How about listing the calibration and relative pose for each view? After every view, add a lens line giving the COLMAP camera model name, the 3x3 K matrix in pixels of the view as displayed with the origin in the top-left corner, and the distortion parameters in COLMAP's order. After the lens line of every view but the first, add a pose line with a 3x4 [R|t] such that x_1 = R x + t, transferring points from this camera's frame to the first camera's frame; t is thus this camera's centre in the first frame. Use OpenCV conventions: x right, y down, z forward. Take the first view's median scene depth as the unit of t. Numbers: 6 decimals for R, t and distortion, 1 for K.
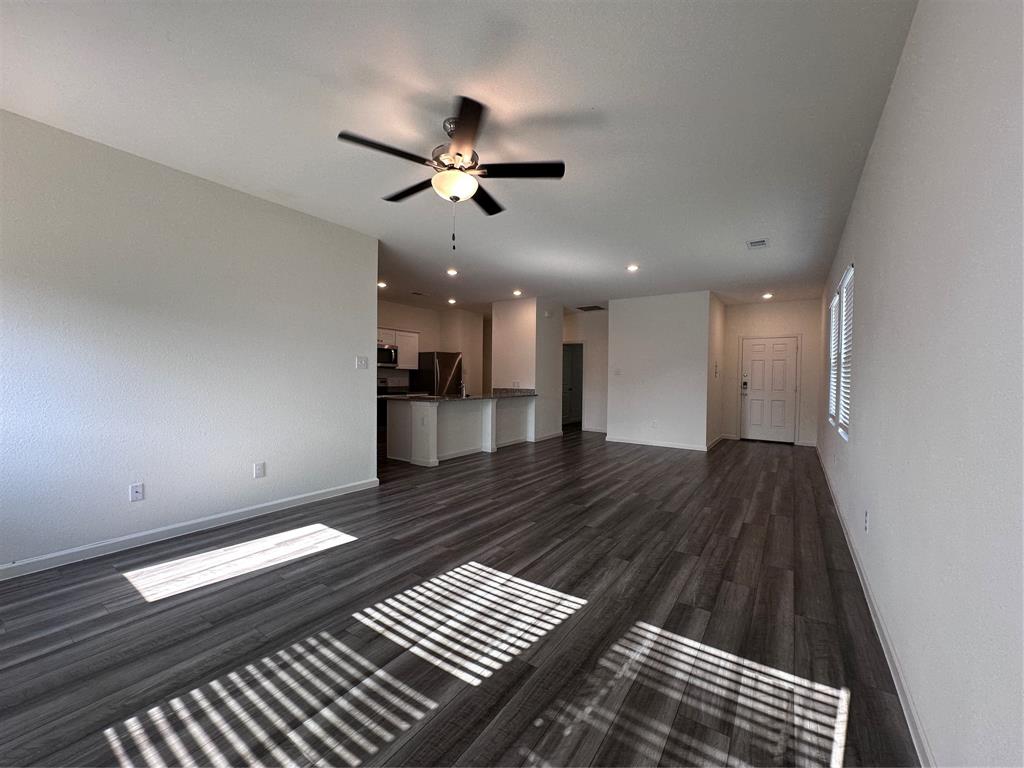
lens RADIAL K [[409.1, 0, 508.7], [0, 409.1, 384.8], [0, 0, 1]] dist [-0.002286, -0.000334]
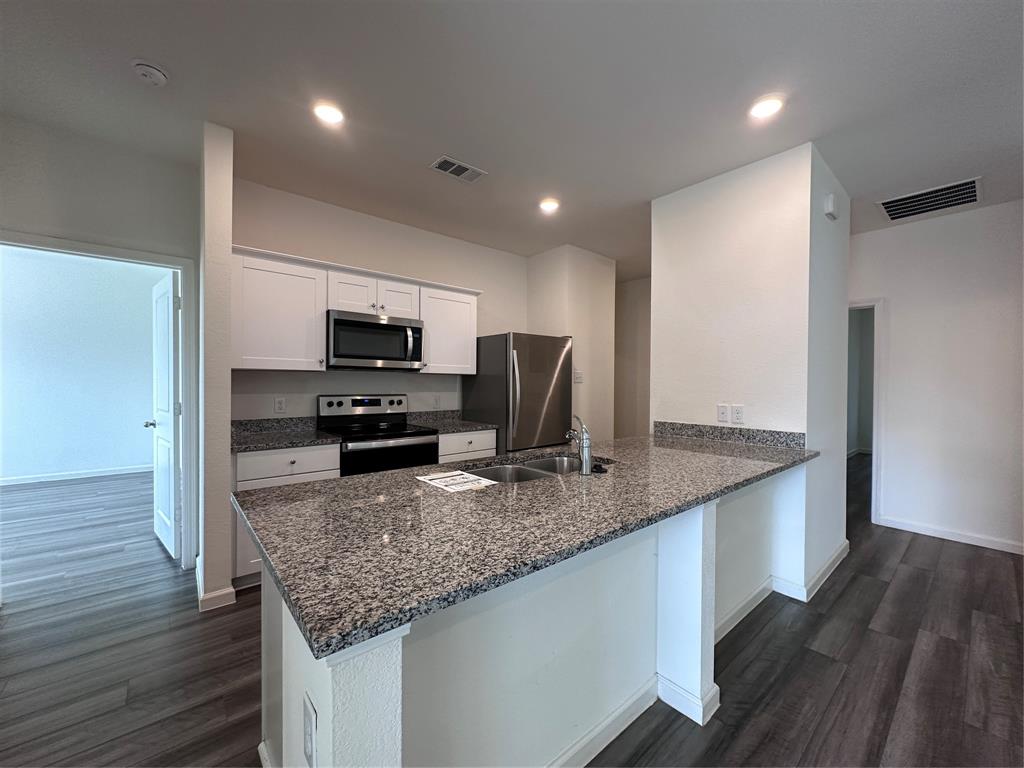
lens RADIAL K [[409.1, 0, 509.9], [0, 409.1, 385.2], [0, 0, 1]] dist [-0.002286, -0.000334]
pose [[0.966173, -0.000939, -0.257895, -0.068946], [-0.001837, 0.999943, -0.010522, -0.021107], [0.257890, 0.010640, 0.966116, 0.582095]]
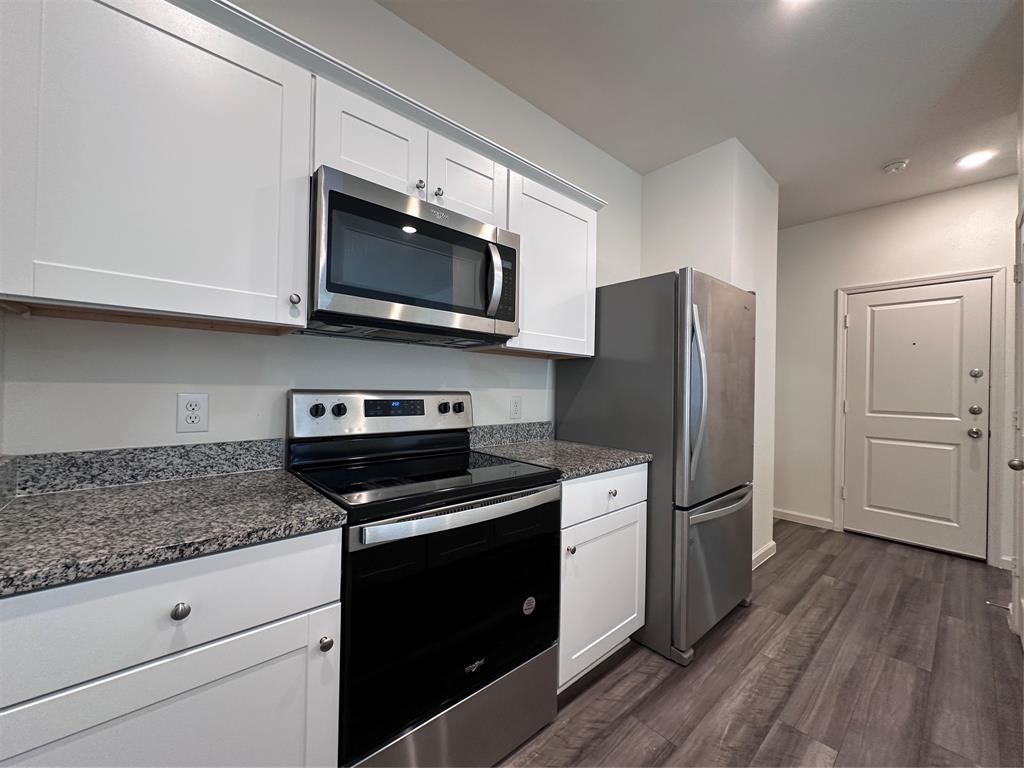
lens RADIAL K [[409.1, 0, 512.9], [0, 409.1, 385.2], [0, 0, 1]] dist [-0.002286, -0.000334]
pose [[0.971636, 0.007283, -0.236368, -0.215715], [-0.012437, 0.999716, -0.020319, -0.014992], [0.236153, 0.022682, 0.971451, 0.768401]]
